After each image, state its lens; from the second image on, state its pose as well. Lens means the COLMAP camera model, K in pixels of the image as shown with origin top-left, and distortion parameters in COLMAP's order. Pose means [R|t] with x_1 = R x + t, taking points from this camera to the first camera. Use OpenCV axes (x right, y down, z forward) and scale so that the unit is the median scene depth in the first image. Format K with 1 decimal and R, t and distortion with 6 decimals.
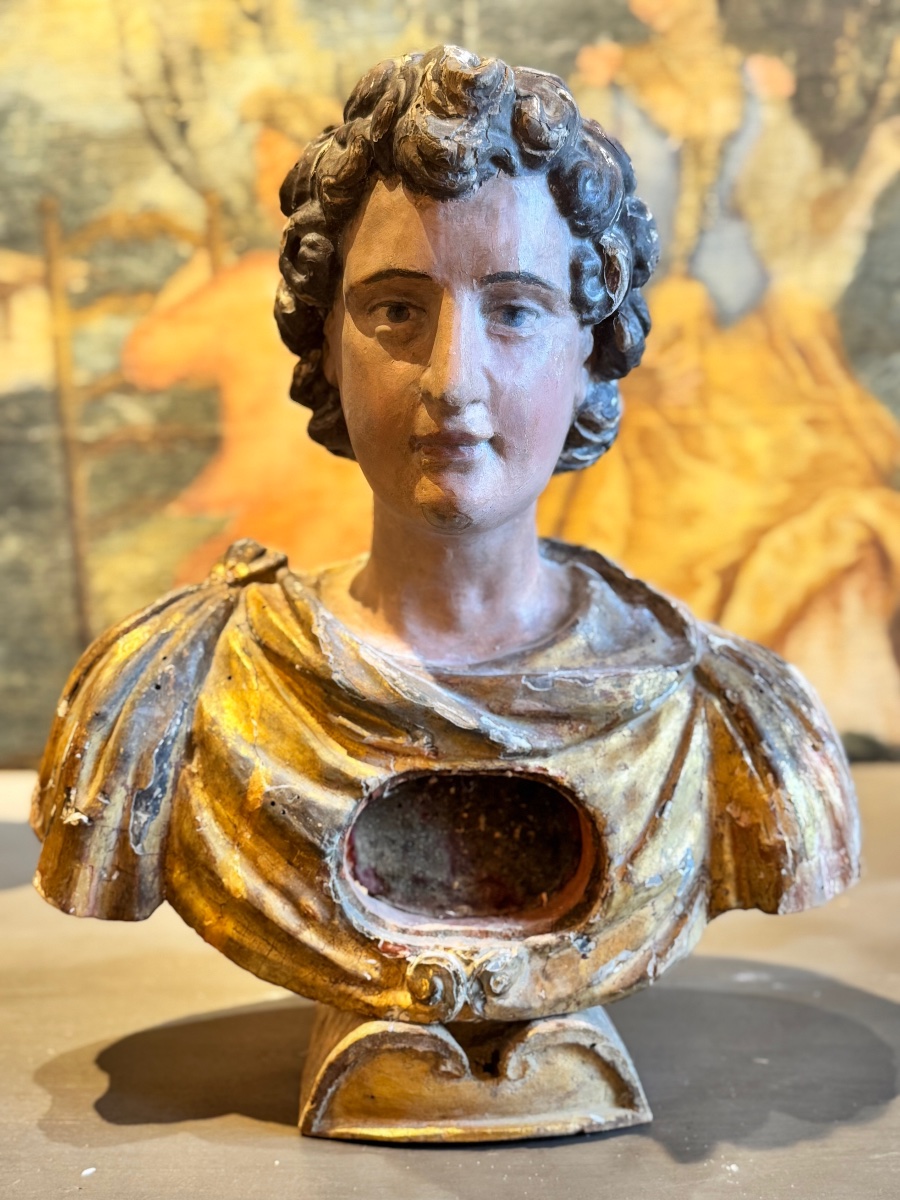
lens RADIAL K [[1484.5, 0, 450.0], [0, 1484.5, 600.0], [0, 0, 1]] dist [0.163648, -0.433561]
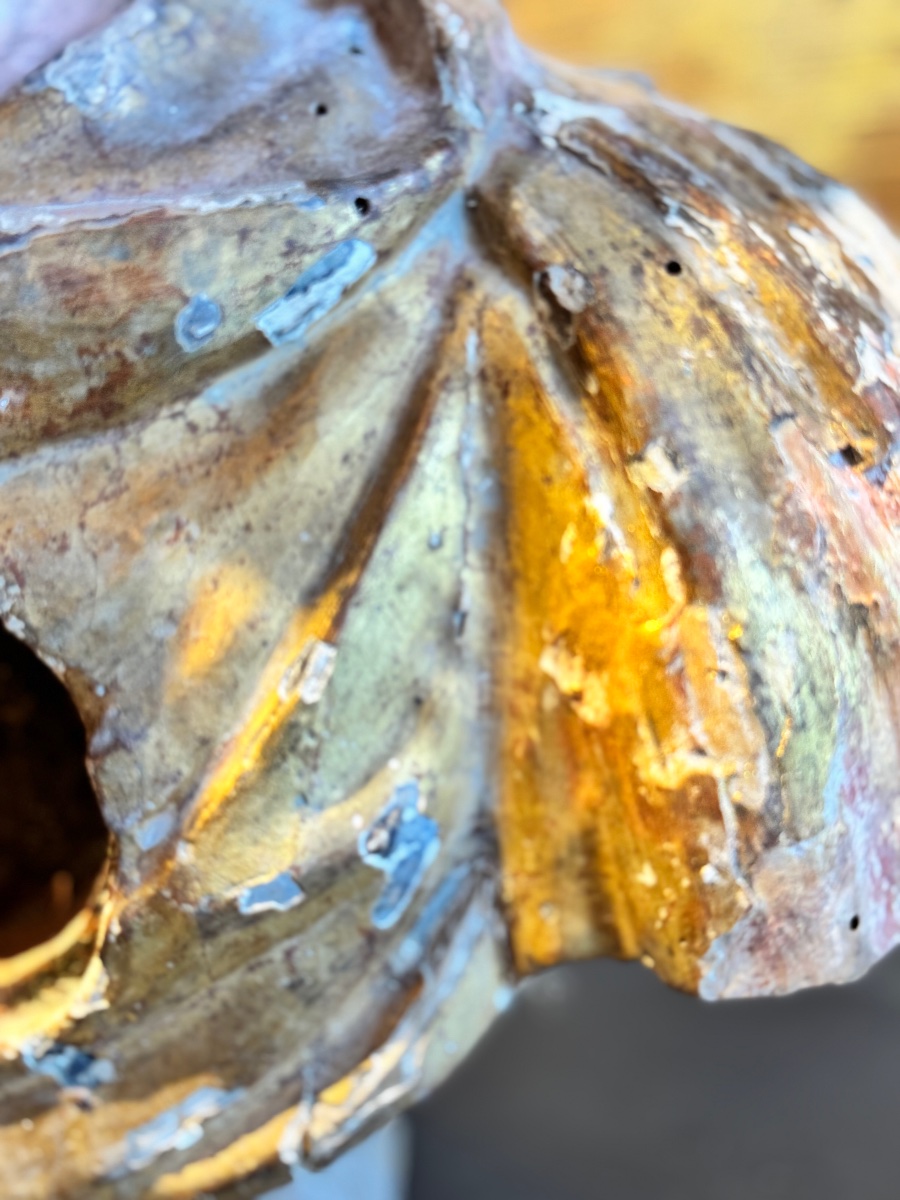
lens RADIAL K [[1484.5, 0, 450.0], [0, 1484.5, 600.0], [0, 0, 1]] dist [0.163648, -0.433561]
pose [[0.974399, 0.013365, -0.224429, 0.238294], [0.032833, 0.979071, 0.200854, 0.066290], [0.222417, -0.203081, 0.953566, 0.717109]]
